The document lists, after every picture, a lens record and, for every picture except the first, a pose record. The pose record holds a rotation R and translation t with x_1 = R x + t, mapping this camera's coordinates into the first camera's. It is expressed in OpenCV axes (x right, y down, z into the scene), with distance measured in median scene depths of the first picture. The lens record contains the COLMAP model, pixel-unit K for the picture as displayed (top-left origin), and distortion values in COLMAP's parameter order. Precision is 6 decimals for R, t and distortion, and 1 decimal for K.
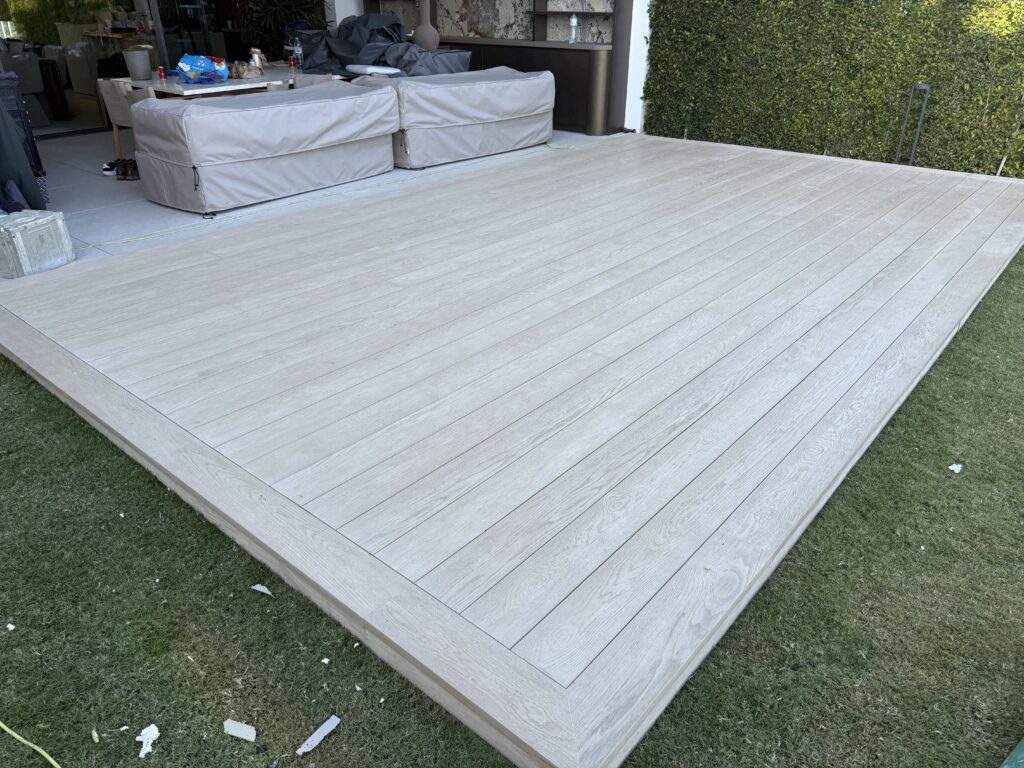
lens RADIAL K [[726.1, 0, 512.0], [0, 726.1, 384.0], [0, 0, 1]] dist [0.024475, -0.050113]
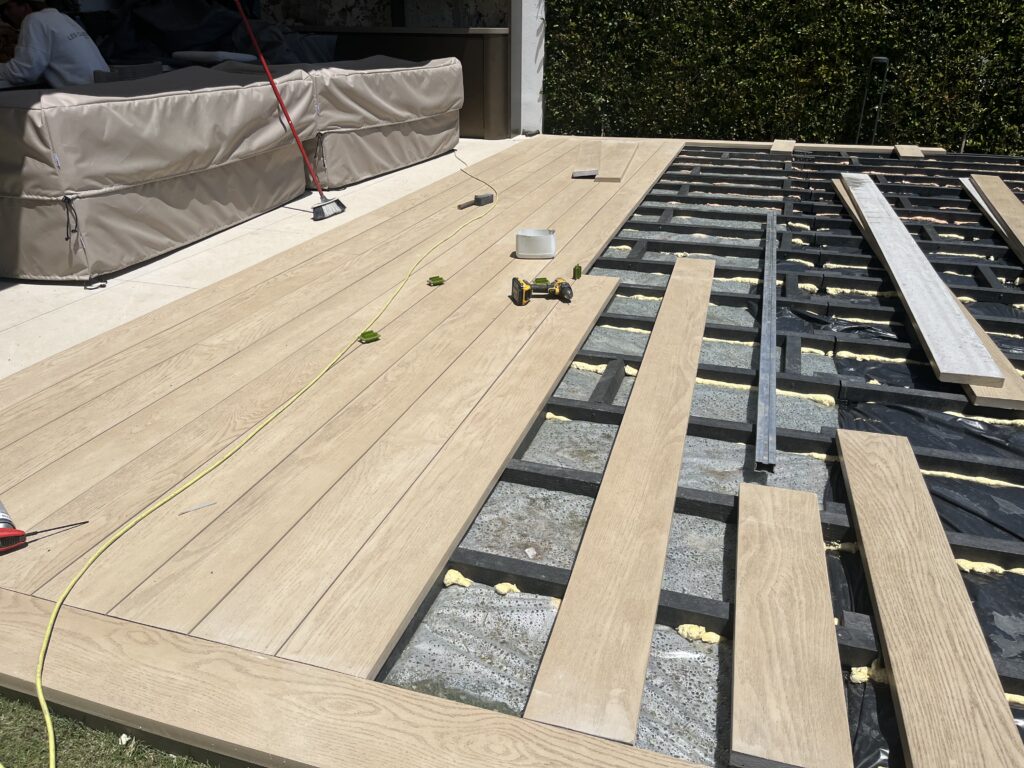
lens RADIAL K [[771.4, 0, 497.5], [0, 771.4, 384.0], [0, 0, 1]] dist [0.055752, -0.085904]
pose [[0.920869, -0.160718, 0.355203, -0.294739], [0.179822, 0.983471, -0.021204, -0.069959], [-0.345924, 0.083400, 0.934549, 0.273548]]
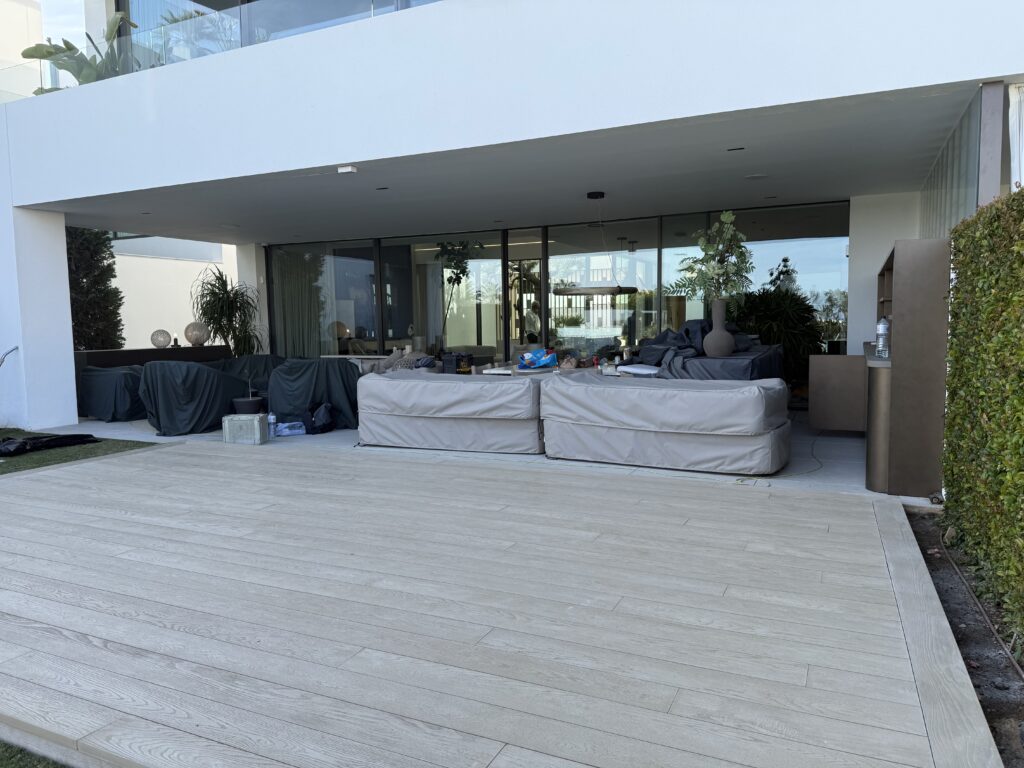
lens RADIAL K [[704.2, 0, 512.0], [0, 704.2, 384.0], [0, 0, 1]] dist [0.029167, -0.001582]
pose [[0.276863, 0.085813, -0.957070, 0.796570], [-0.438686, 0.897440, -0.046437, -0.330124], [0.854928, 0.432710, 0.286113, 0.658282]]
